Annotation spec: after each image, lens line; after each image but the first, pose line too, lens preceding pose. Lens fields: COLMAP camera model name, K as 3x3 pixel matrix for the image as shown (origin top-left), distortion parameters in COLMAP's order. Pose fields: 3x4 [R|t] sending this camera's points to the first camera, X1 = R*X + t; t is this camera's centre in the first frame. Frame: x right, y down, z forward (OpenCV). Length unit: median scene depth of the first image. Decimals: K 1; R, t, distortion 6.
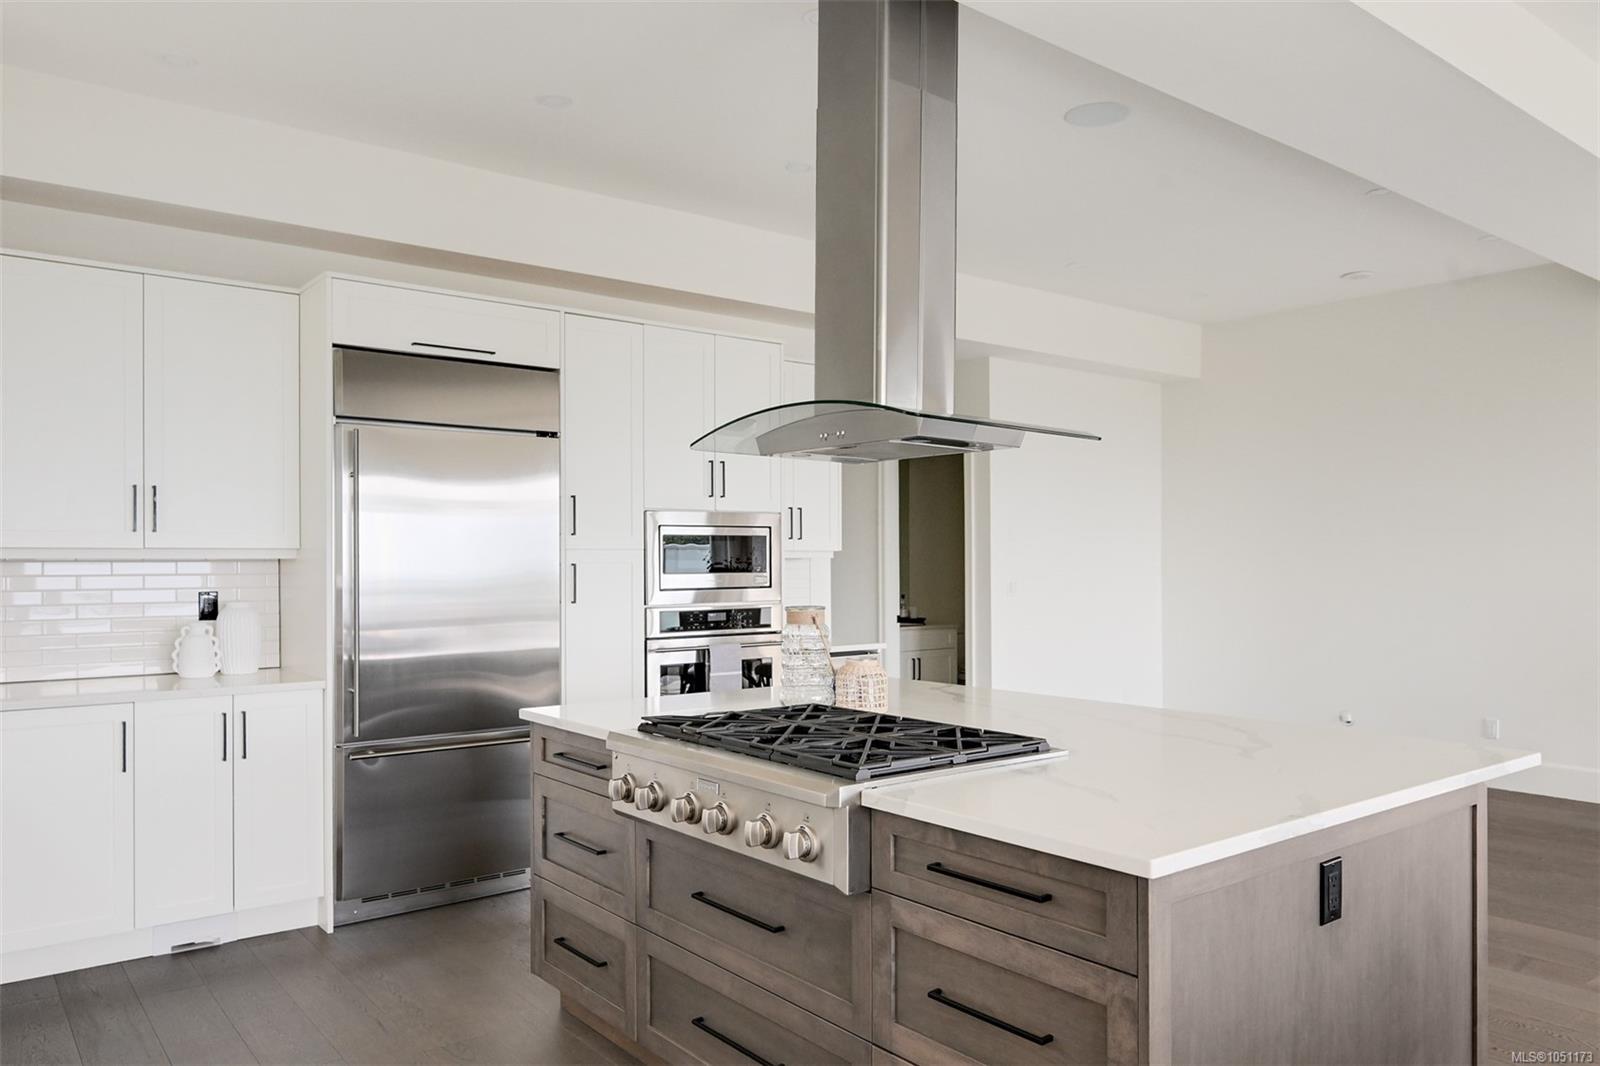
lens RADIAL K [[1135.2, 0, 829.1], [0, 1135.2, 565.5], [0, 0, 1]] dist [-0.043204, 0.003321]
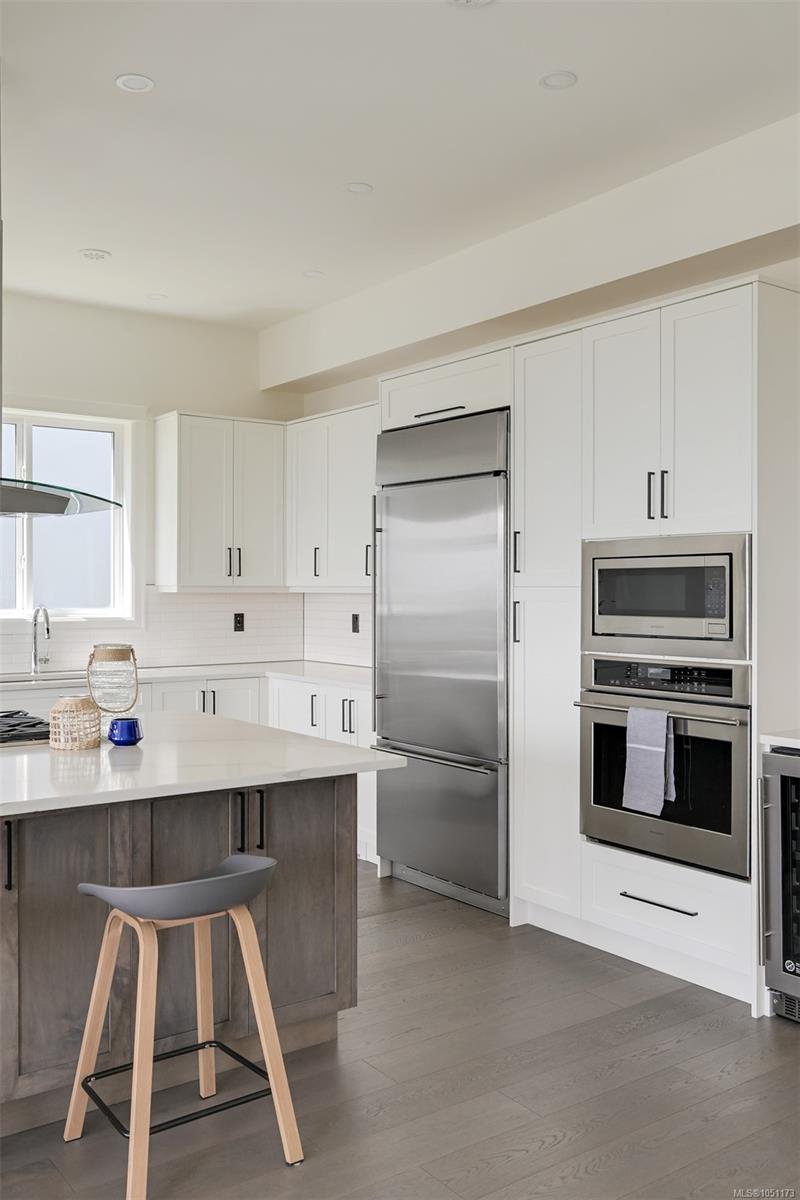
lens RADIAL K [[1053.8, 0, 397.0], [0, 1053.8, 591.2], [0, 0, 1]] dist [-0.006477, 0.005641]
pose [[-0.067247, 0.008202, -0.997703, 0.751317], [-0.004359, 0.999954, 0.008515, -0.019089], [0.997727, 0.004921, -0.067208, 1.043911]]
